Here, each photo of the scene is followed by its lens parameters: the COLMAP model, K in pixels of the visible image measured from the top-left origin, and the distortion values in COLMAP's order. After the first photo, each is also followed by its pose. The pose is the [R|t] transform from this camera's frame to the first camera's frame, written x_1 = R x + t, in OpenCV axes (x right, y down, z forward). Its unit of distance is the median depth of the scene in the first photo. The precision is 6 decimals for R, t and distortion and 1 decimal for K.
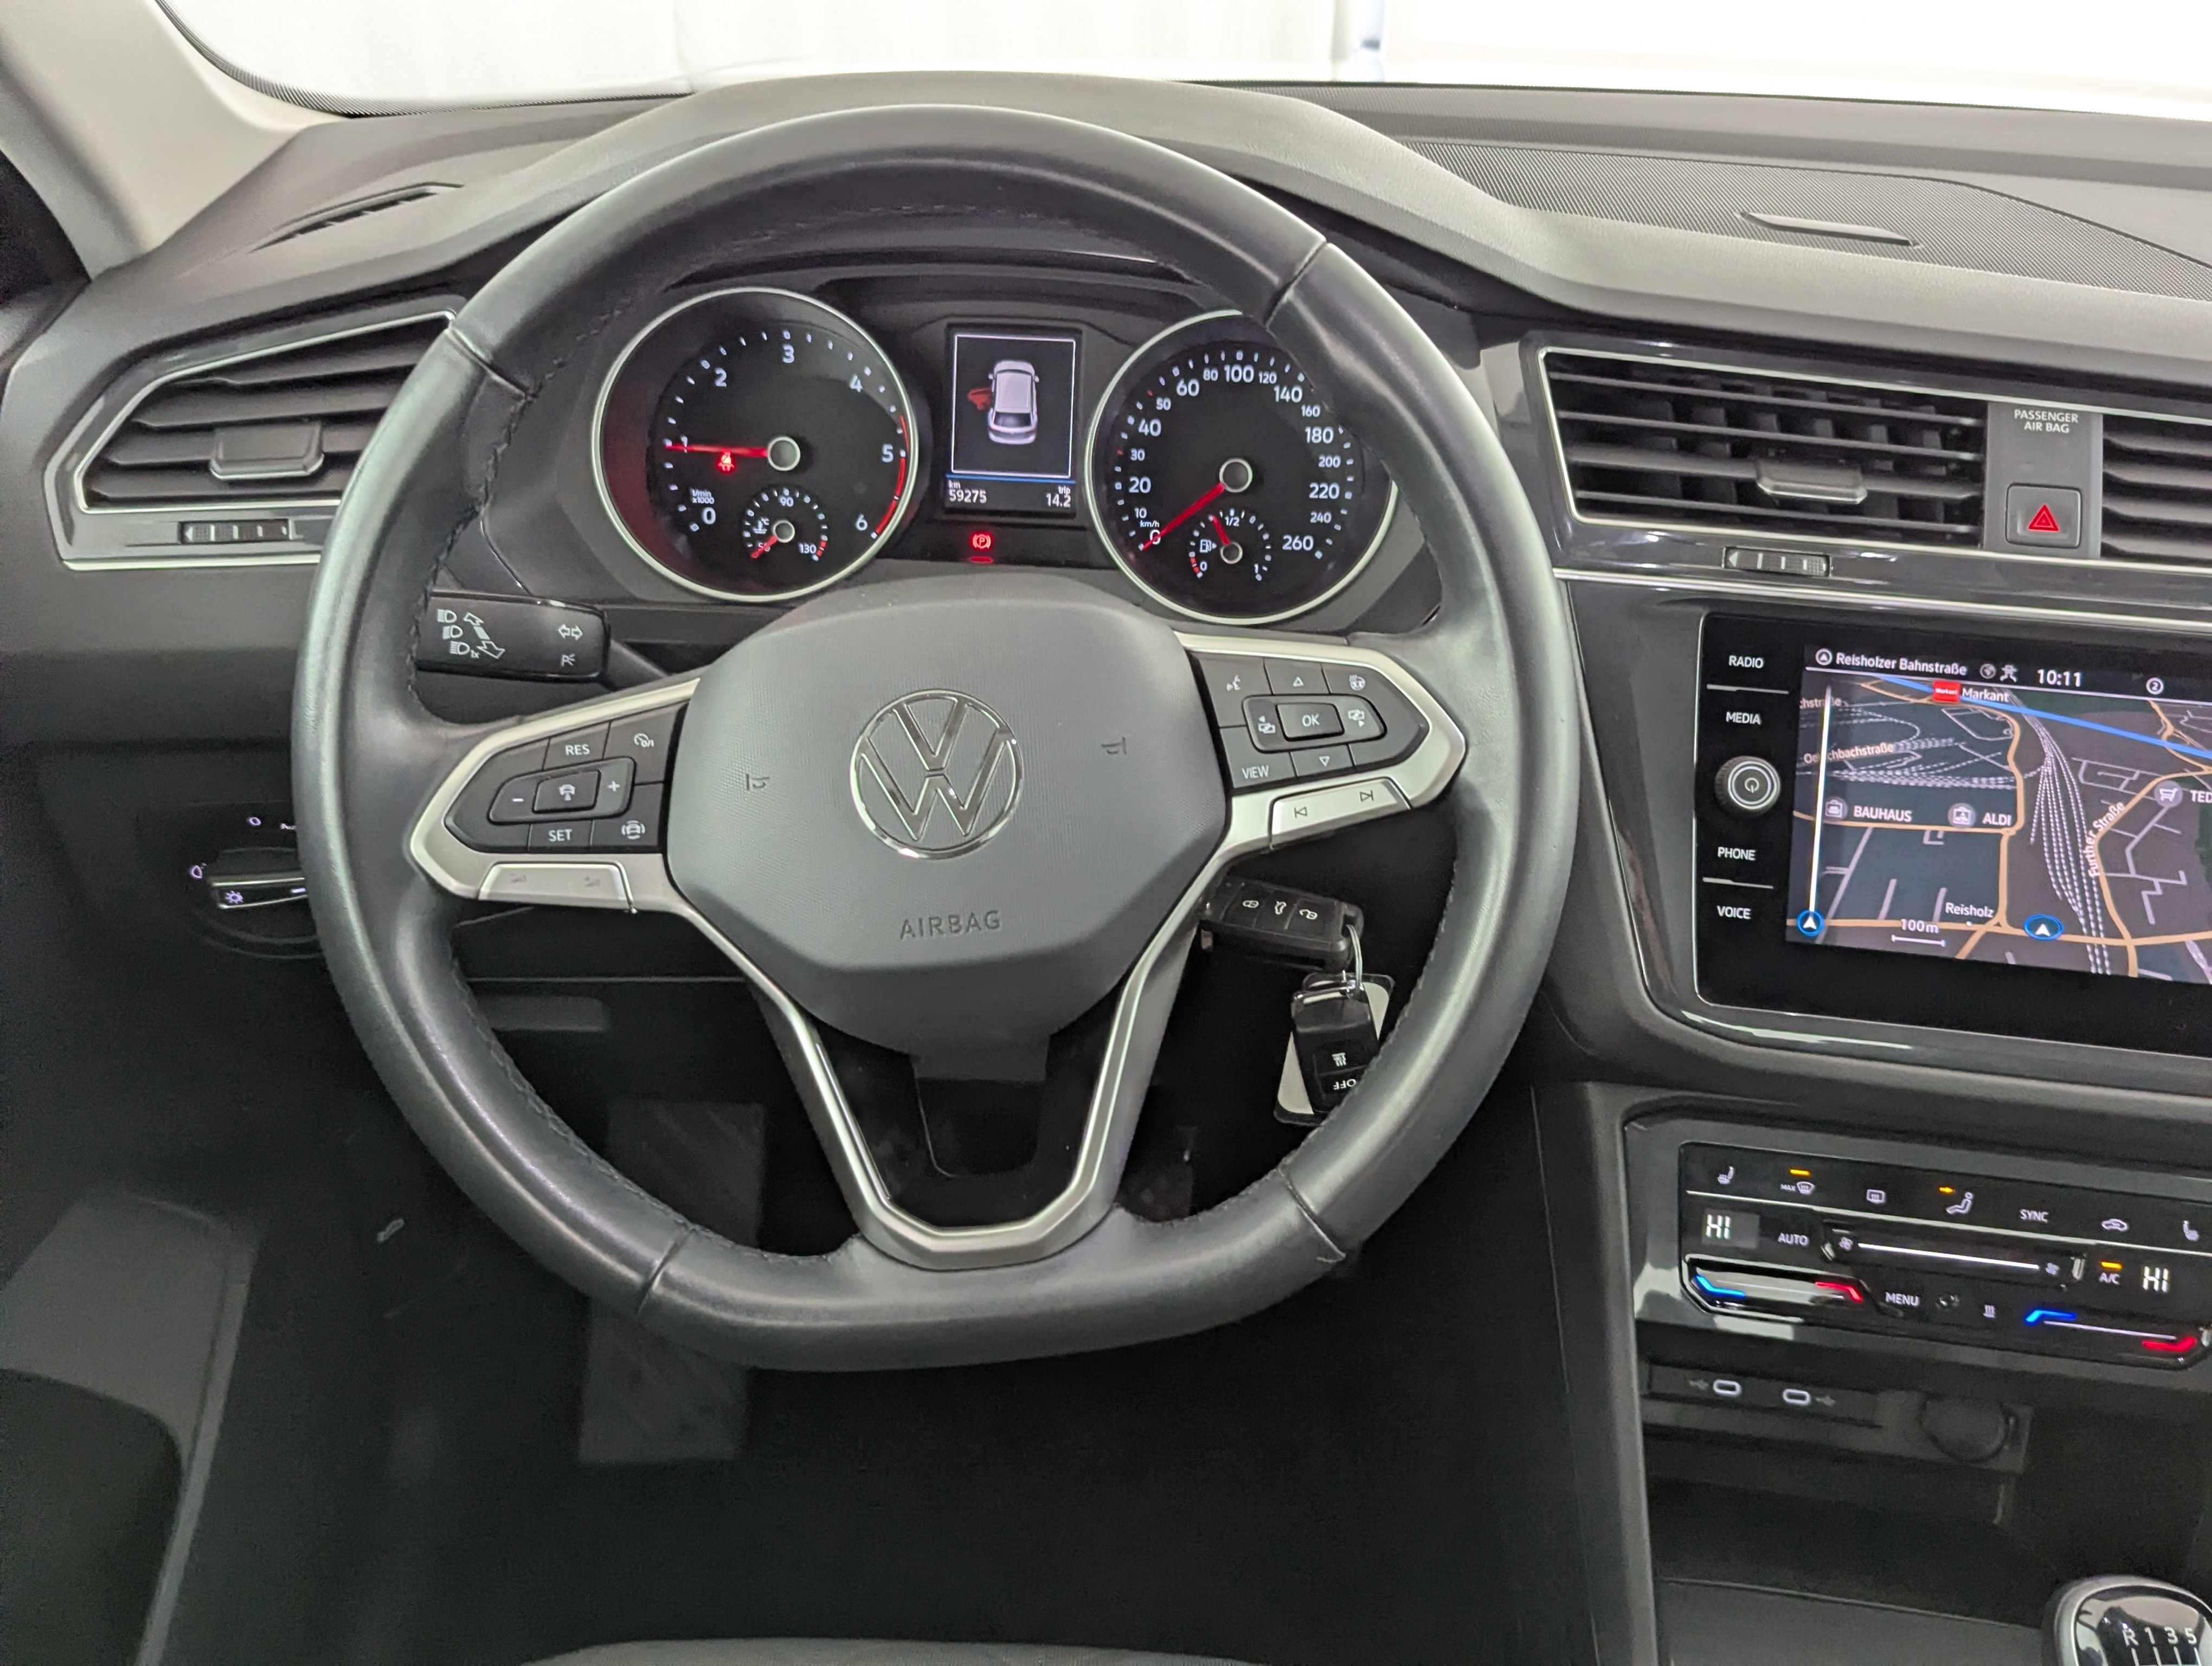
lens RADIAL K [[2012.9, 0, 1102.2], [0, 2012.9, 841.5], [0, 0, 1]] dist [0.090981, -0.176277]
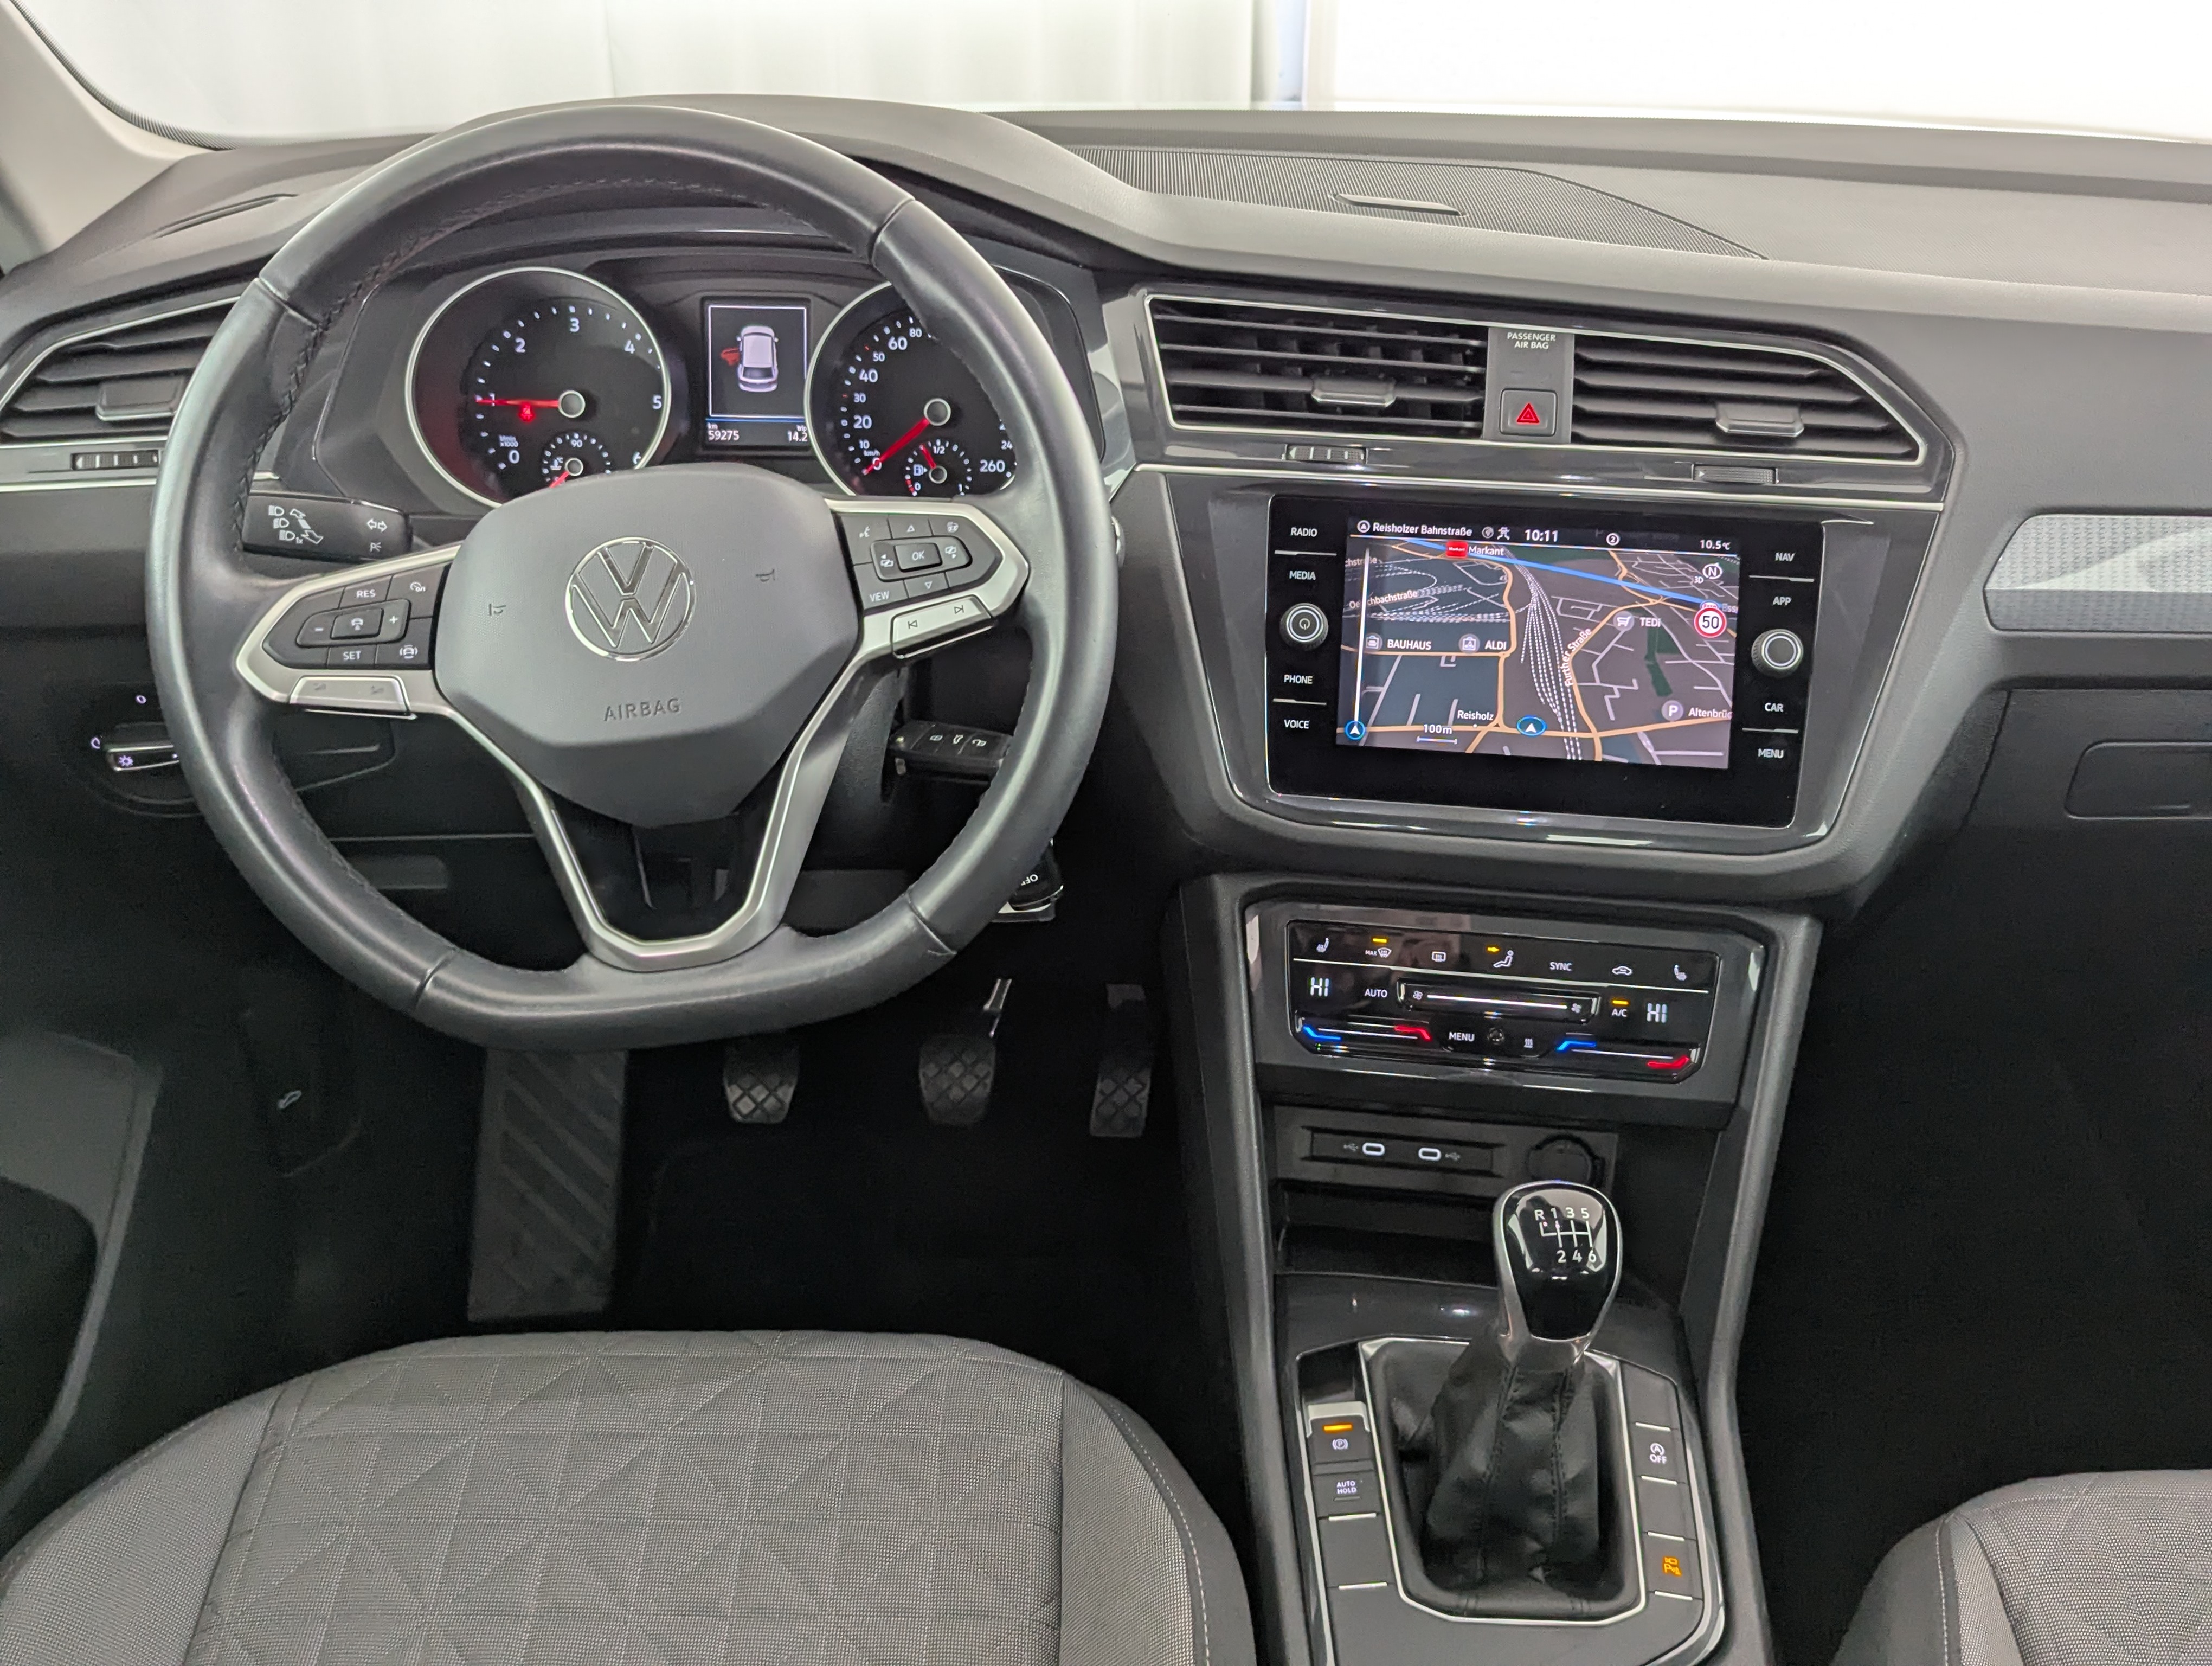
lens RADIAL K [[1993.0, 0, 1106.0], [0, 1993.0, 833.0], [0, 0, 1]] dist [0.033502, -0.021863]
pose [[0.999391, -0.029805, 0.018132, 0.156038], [0.030318, 0.999127, -0.028725, 0.129724], [-0.017260, 0.029257, 0.999423, -0.248730]]
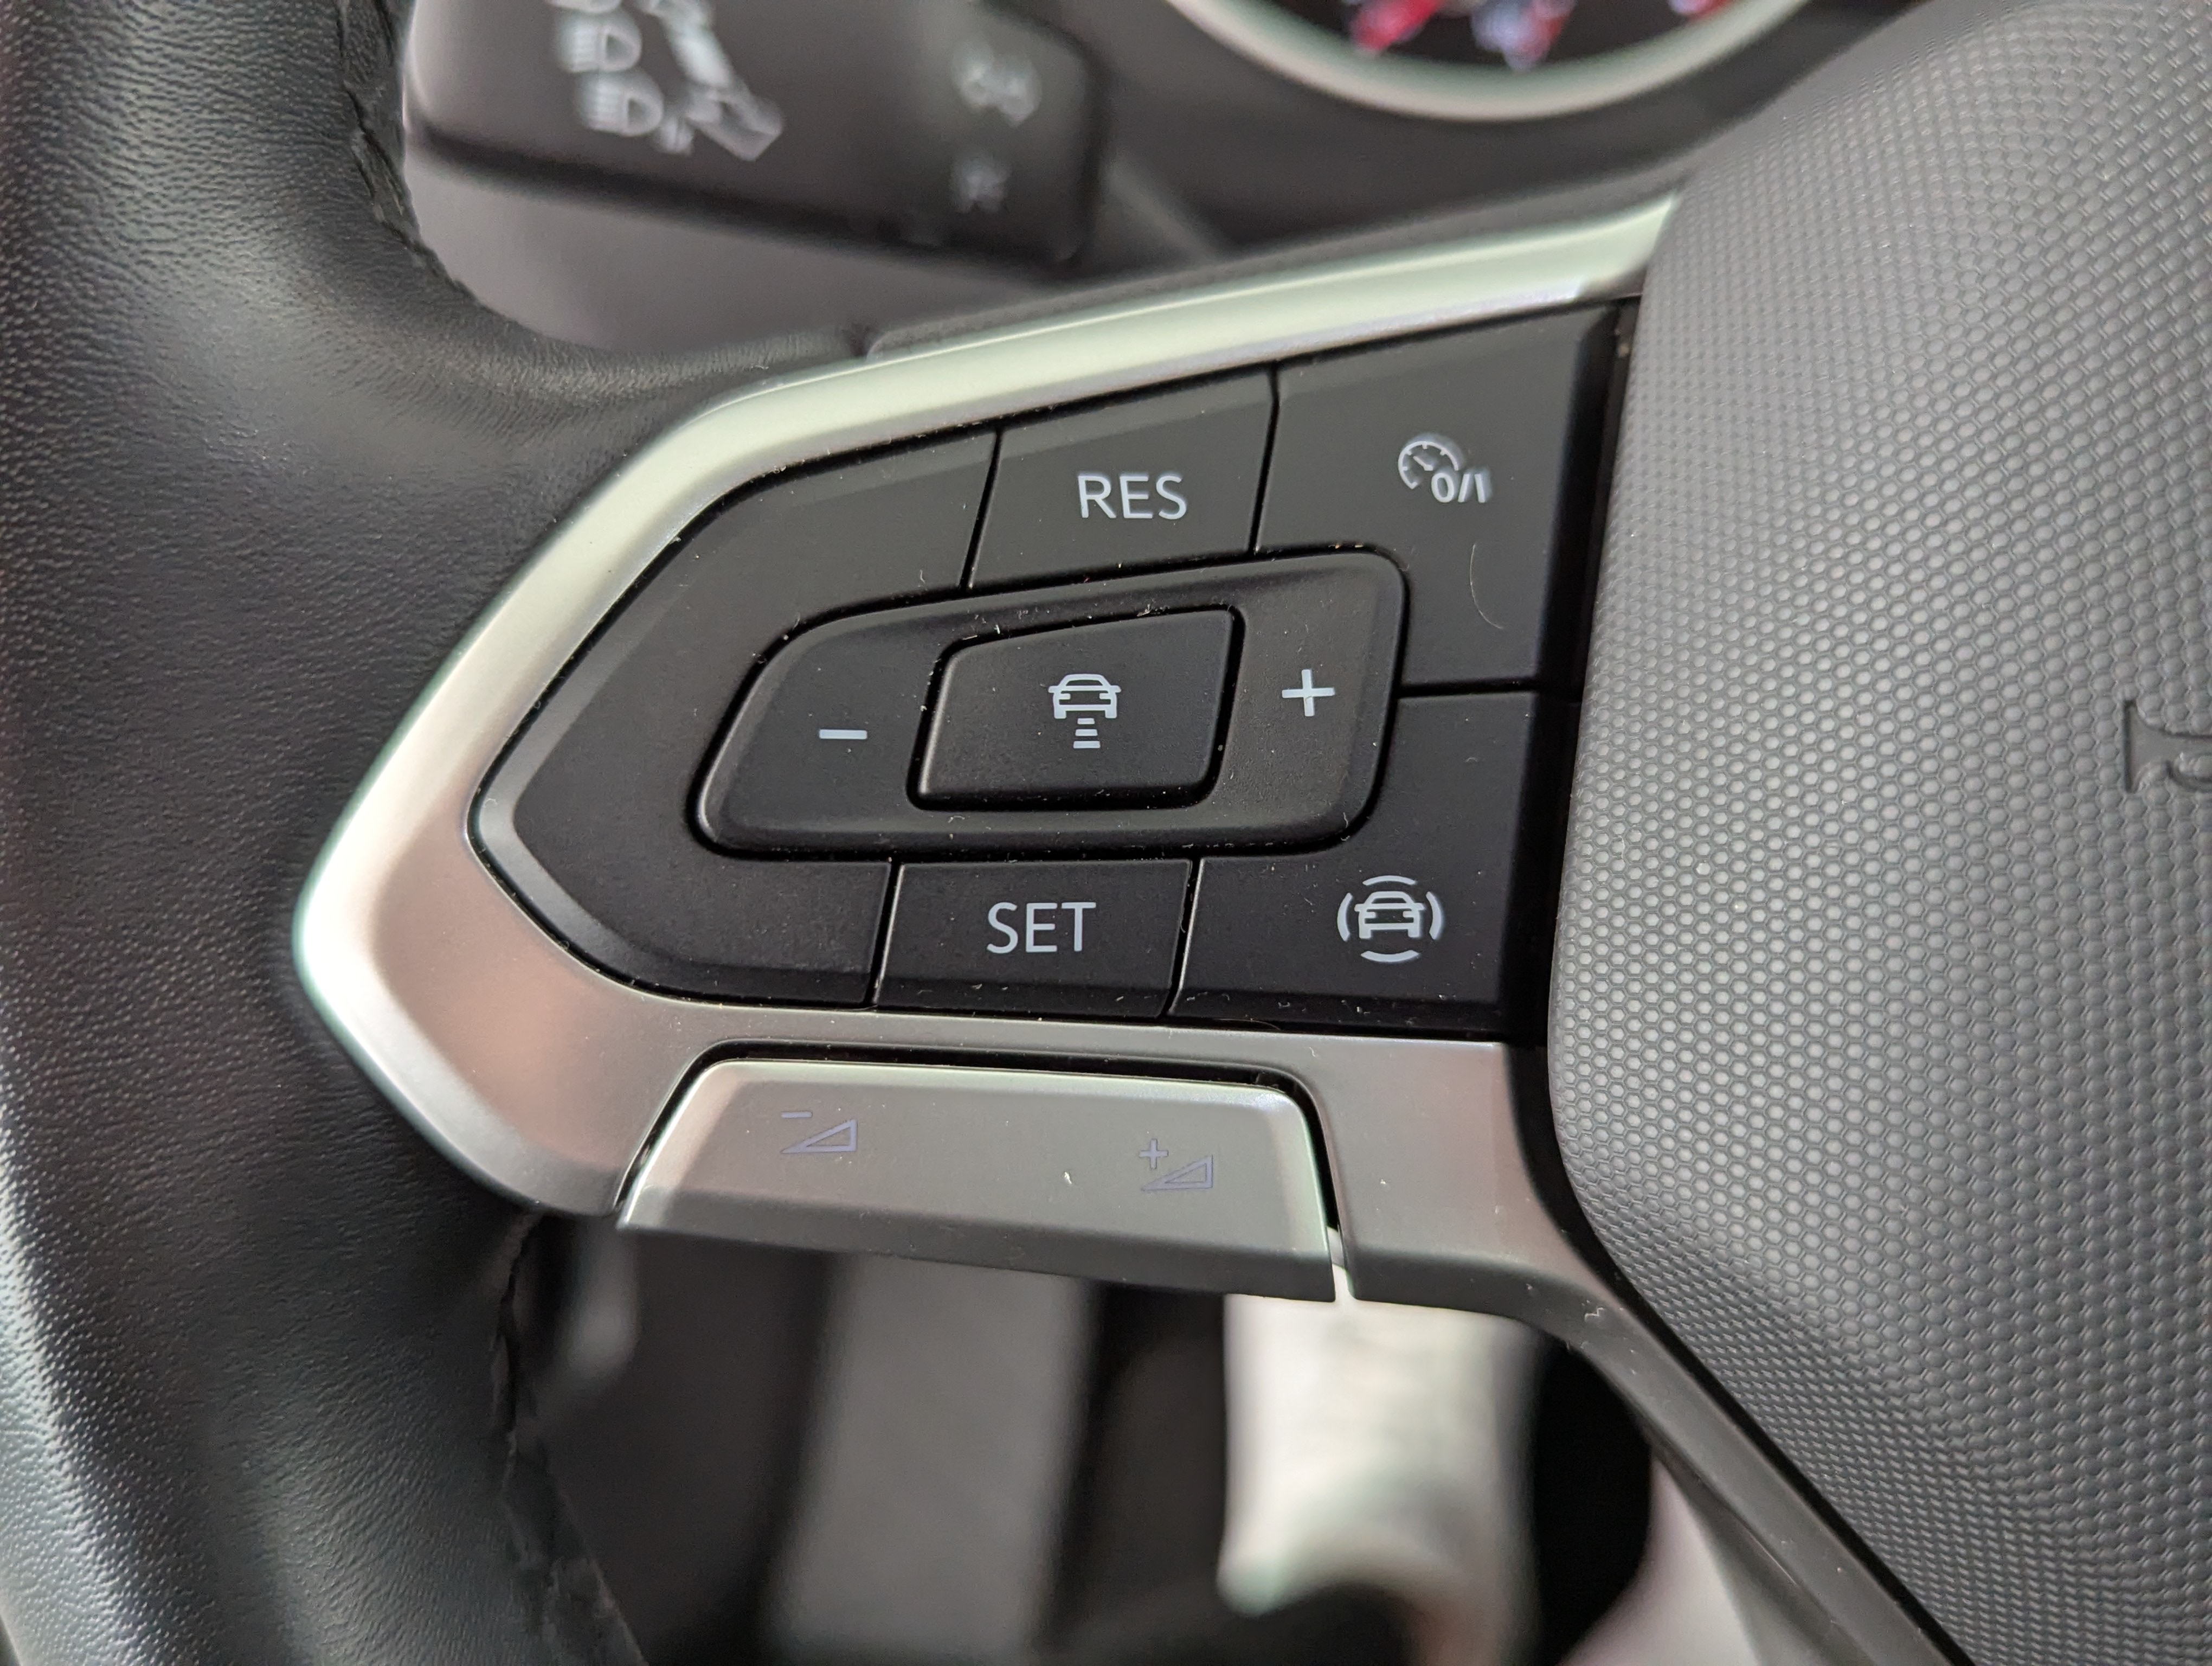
lens RADIAL K [[2012.9, 0, 1102.2], [0, 2012.9, 841.5], [0, 0, 1]] dist [0.090981, -0.176277]
pose [[0.992752, 0.081478, -0.088341, -0.191948], [-0.071350, 0.991109, 0.112303, -0.026583], [0.096706, -0.105186, 0.989739, 0.631633]]
